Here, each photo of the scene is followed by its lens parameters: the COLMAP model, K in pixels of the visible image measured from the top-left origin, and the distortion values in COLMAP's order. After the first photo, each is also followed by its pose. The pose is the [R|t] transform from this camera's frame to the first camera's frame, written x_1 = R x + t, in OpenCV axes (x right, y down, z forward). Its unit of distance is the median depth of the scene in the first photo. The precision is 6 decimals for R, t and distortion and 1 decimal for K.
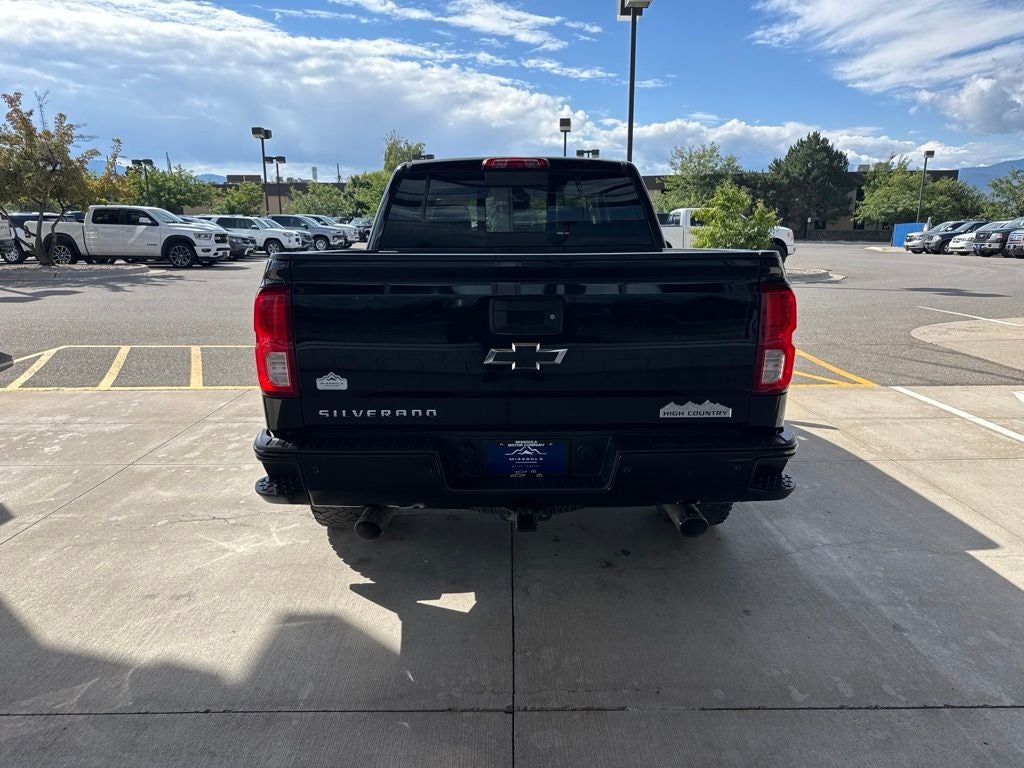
lens RADIAL K [[711.0, 0, 512.0], [0, 711.0, 384.0], [0, 0, 1]] dist [0.039725, -0.044015]
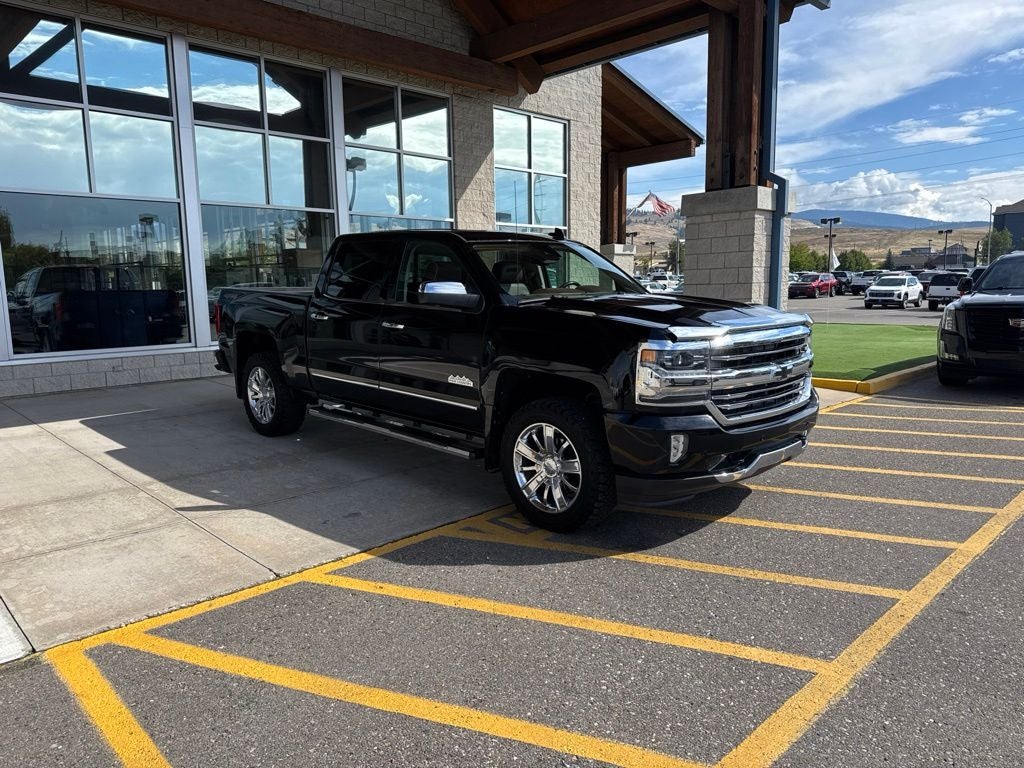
lens RADIAL K [[716.6, 0, 512.0], [0, 716.6, 384.0], [0, 0, 1]] dist [0.037003, -0.048664]
pose [[-0.714321, 0.111513, -0.690876, 0.405443], [-0.140730, 0.944166, 0.297901, -0.219113], [0.685522, 0.310024, -0.658745, 0.977677]]
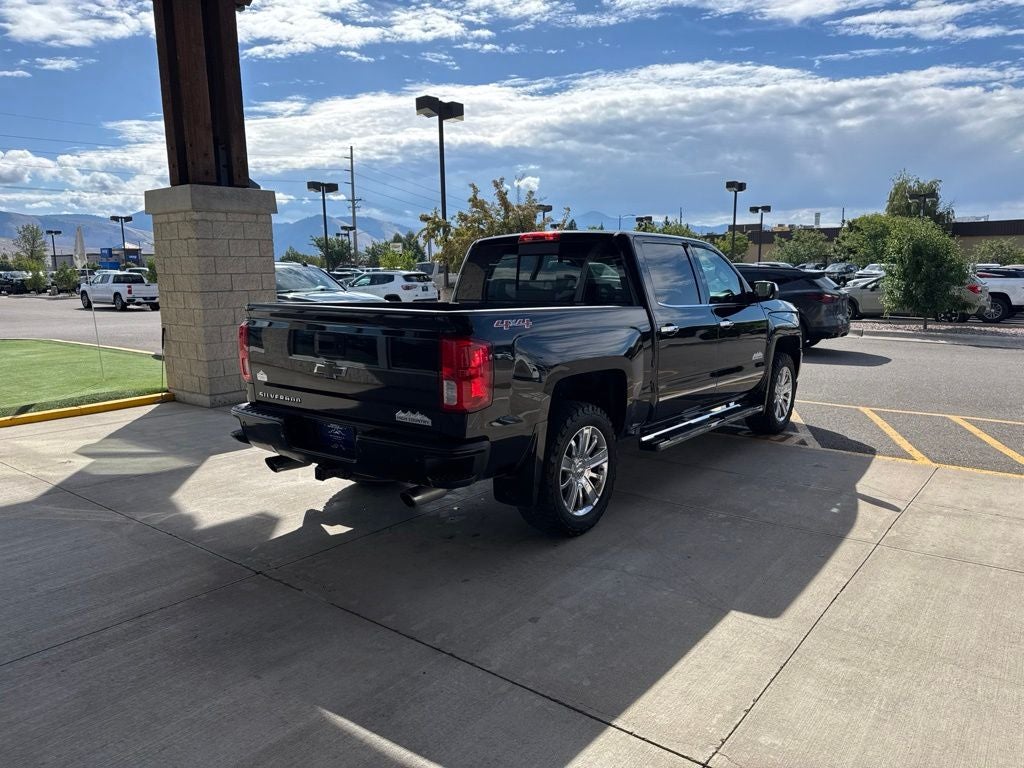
lens RADIAL K [[716.6, 0, 512.0], [0, 716.6, 384.0], [0, 0, 1]] dist [0.037003, -0.048664]
pose [[0.781271, 0.090557, -0.617588, 0.329249], [-0.129817, 0.991359, -0.018860, -0.007482], [0.610543, 0.094908, 0.786276, -0.004592]]
